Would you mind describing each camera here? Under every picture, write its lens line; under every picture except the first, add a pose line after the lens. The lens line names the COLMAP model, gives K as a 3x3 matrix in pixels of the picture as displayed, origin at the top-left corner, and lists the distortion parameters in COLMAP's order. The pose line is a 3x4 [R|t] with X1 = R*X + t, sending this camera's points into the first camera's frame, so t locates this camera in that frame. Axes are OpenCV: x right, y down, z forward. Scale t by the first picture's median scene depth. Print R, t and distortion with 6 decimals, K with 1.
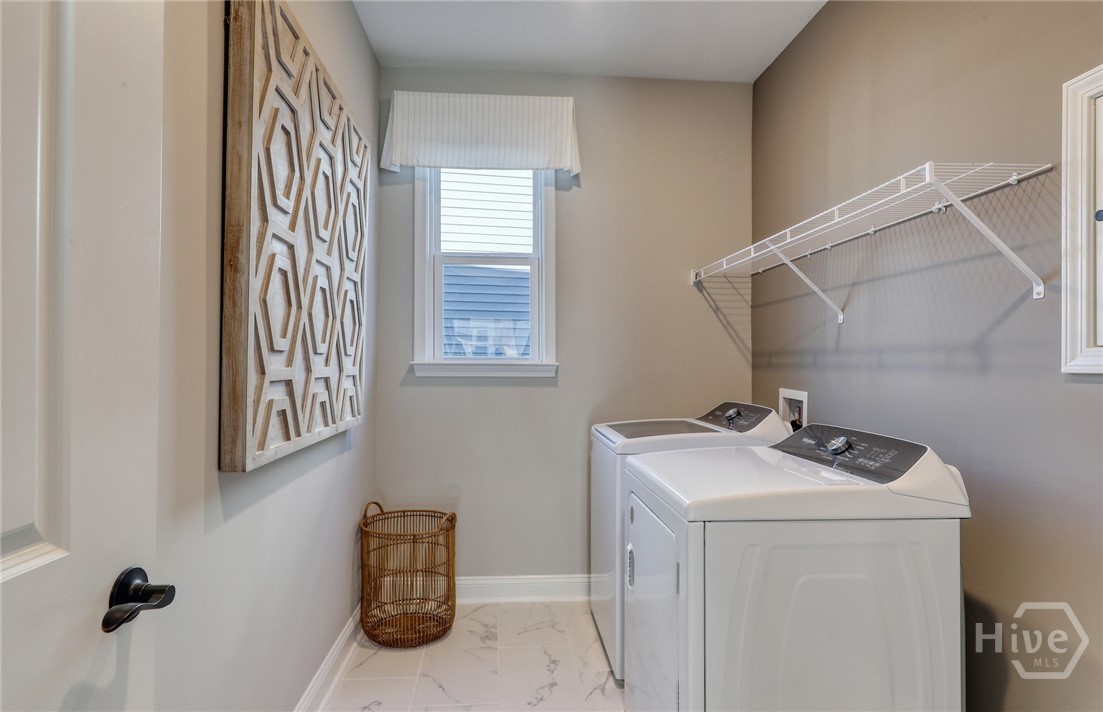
lens RADIAL K [[650.3, 0, 553.1], [0, 650.3, 359.1], [0, 0, 1]] dist [-0.003237, -0.000198]
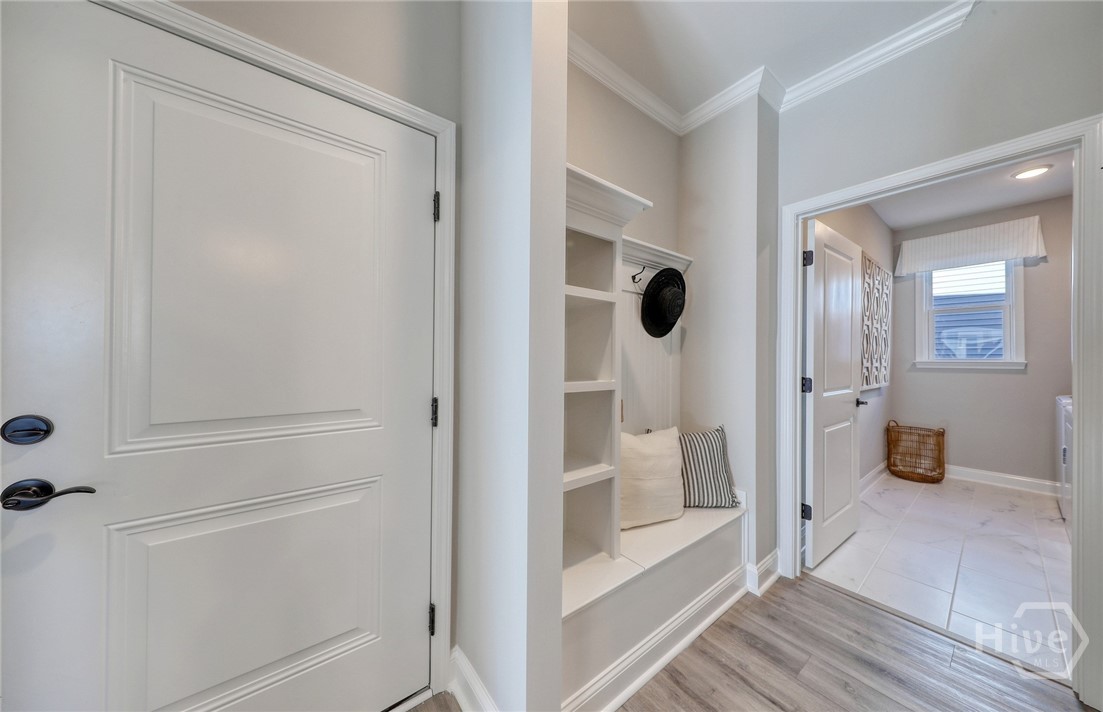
lens RADIAL K [[348.0, 0, 550.3], [0, 348.0, 359.1], [0, 0, 1]] dist [-0.000947, -0.000097]
pose [[0.541239, -0.005374, -0.840852, 0.108776], [0.006111, 0.999978, -0.002457, -0.006879], [0.840847, -0.003809, 0.541260, -0.697797]]
